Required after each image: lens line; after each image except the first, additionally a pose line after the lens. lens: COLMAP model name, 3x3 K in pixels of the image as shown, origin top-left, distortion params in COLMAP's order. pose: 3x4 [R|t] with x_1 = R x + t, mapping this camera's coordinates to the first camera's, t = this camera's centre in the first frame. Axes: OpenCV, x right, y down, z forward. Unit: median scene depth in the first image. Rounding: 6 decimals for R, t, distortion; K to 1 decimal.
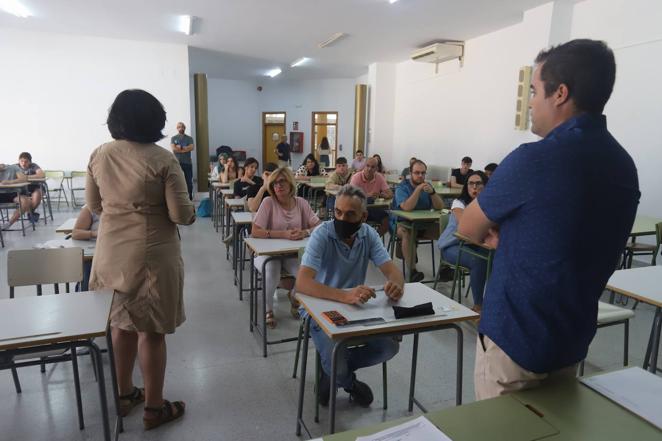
lens RADIAL K [[430.0, 0, 331.1], [0, 430.0, 222.4], [0, 0, 1]] dist [-0.054872, 0.062786]
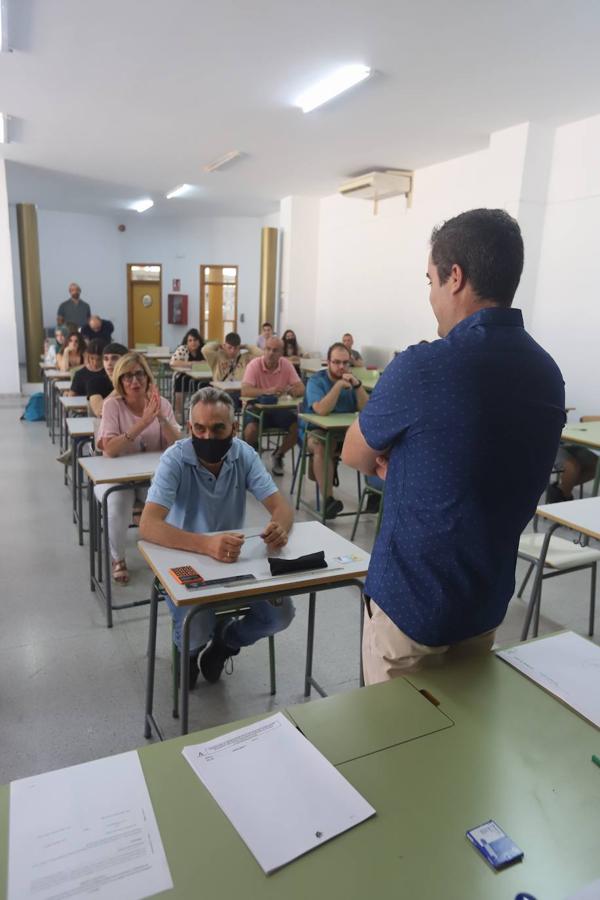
lens RADIAL K [[614.4, 0, 303.2], [0, 614.4, 451.6], [0, 0, 1]] dist [-0.053983, 0.071805]
pose [[0.994116, -0.007813, 0.108036, 0.019310], [0.002860, 0.998941, 0.045925, -0.006624], [-0.108281, -0.045346, 0.993086, -0.005556]]
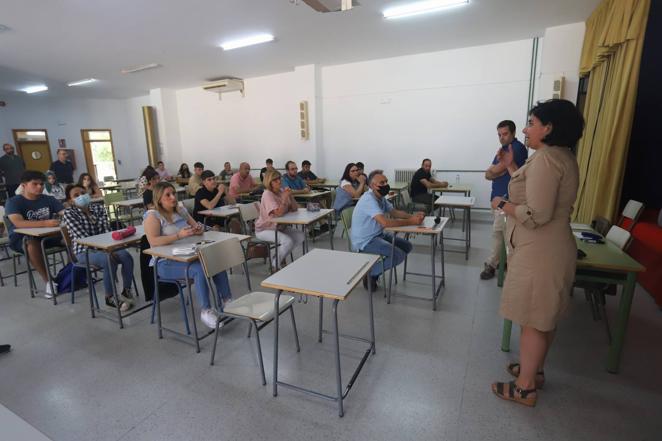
lens RADIAL K [[328.8, 0, 331.3], [0, 328.8, 222.1], [0, 0, 1]] dist [-0.072163, 0.035178]
pose [[0.716767, -0.186388, 0.671941, -0.295117], [0.165833, 0.981532, 0.095368, -0.009623], [-0.677306, 0.043073, 0.734439, 0.023660]]
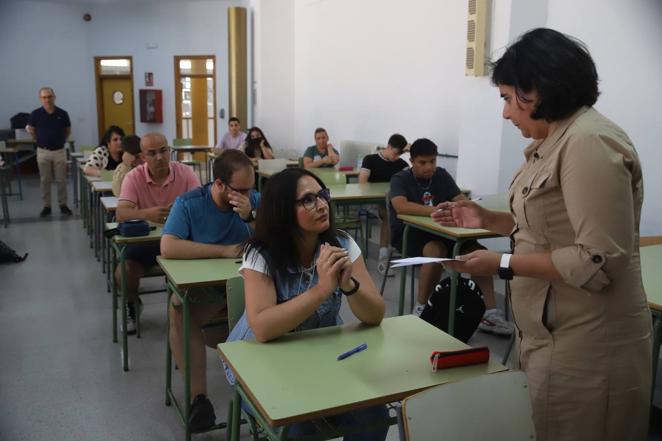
lens RADIAL K [[618.6, 0, 322.0], [0, 618.6, 223.5], [0, 0, 1]] dist [-0.085908, 0.229158]
pose [[0.995378, -0.028646, 0.091665, 0.134759], [0.028227, 0.999584, 0.005862, -0.031431], [-0.091795, -0.003247, 0.995773, 0.187212]]
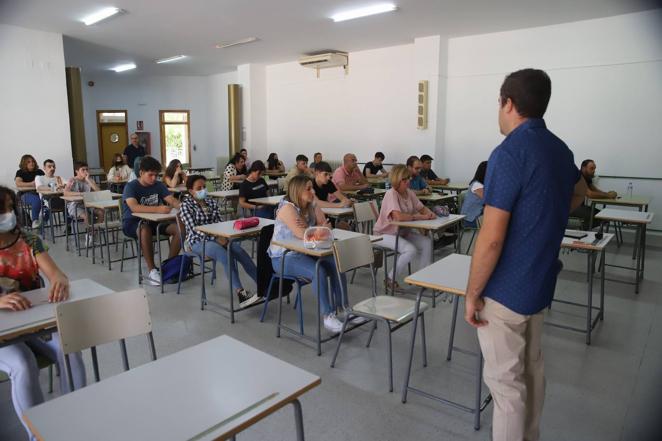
lens RADIAL K [[448.8, 0, 334.2], [0, 448.8, 218.1], [0, 0, 1]] dist [-0.138510, 0.099919]
pose [[0.862716, -0.104615, 0.494749, -0.364660], [0.107963, 0.993914, 0.021902, -0.007491], [-0.494029, 0.034520, 0.868760, -0.011602]]
